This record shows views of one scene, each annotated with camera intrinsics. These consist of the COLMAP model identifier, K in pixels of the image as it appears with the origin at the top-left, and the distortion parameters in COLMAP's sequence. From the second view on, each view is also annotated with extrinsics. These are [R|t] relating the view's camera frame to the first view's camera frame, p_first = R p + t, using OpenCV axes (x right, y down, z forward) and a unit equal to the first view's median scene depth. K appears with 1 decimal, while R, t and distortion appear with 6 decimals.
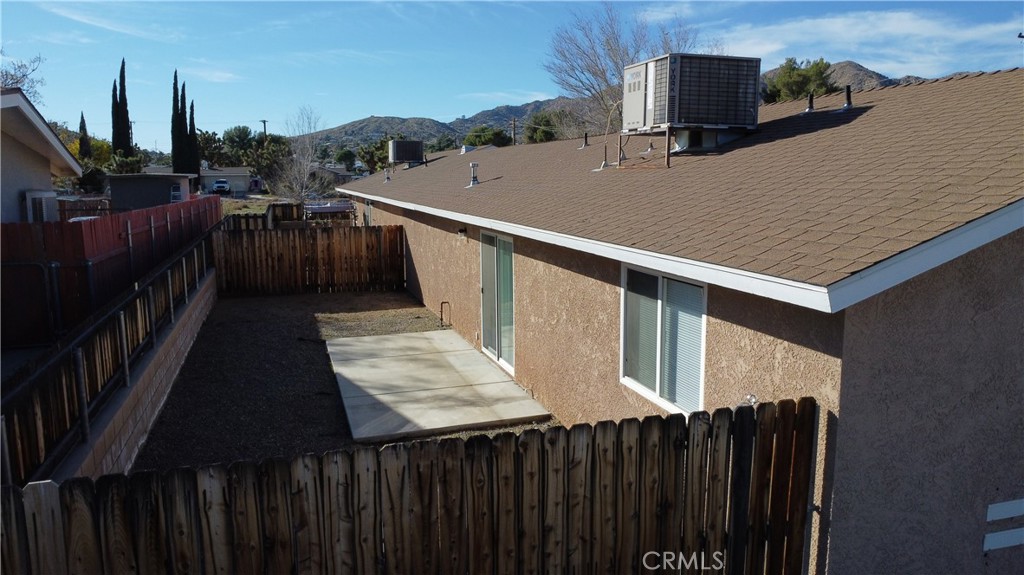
lens RADIAL K [[739.4, 0, 509.8], [0, 739.4, 287.5], [0, 0, 1]] dist [-0.032137, -0.001578]
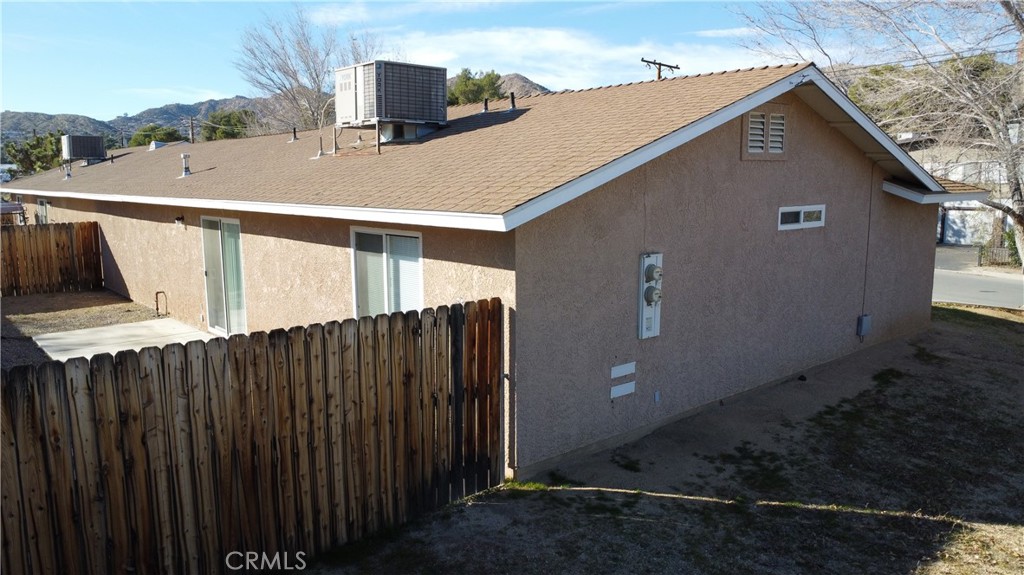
lens RADIAL K [[739.4, 0, 509.8], [0, 739.4, 287.5], [0, 0, 1]] dist [-0.032137, -0.001578]
pose [[0.916189, -0.057461, 0.396605, -0.145007], [0.059346, 0.998209, 0.007528, 0.105954], [-0.396328, 0.016640, 0.917958, -0.346396]]
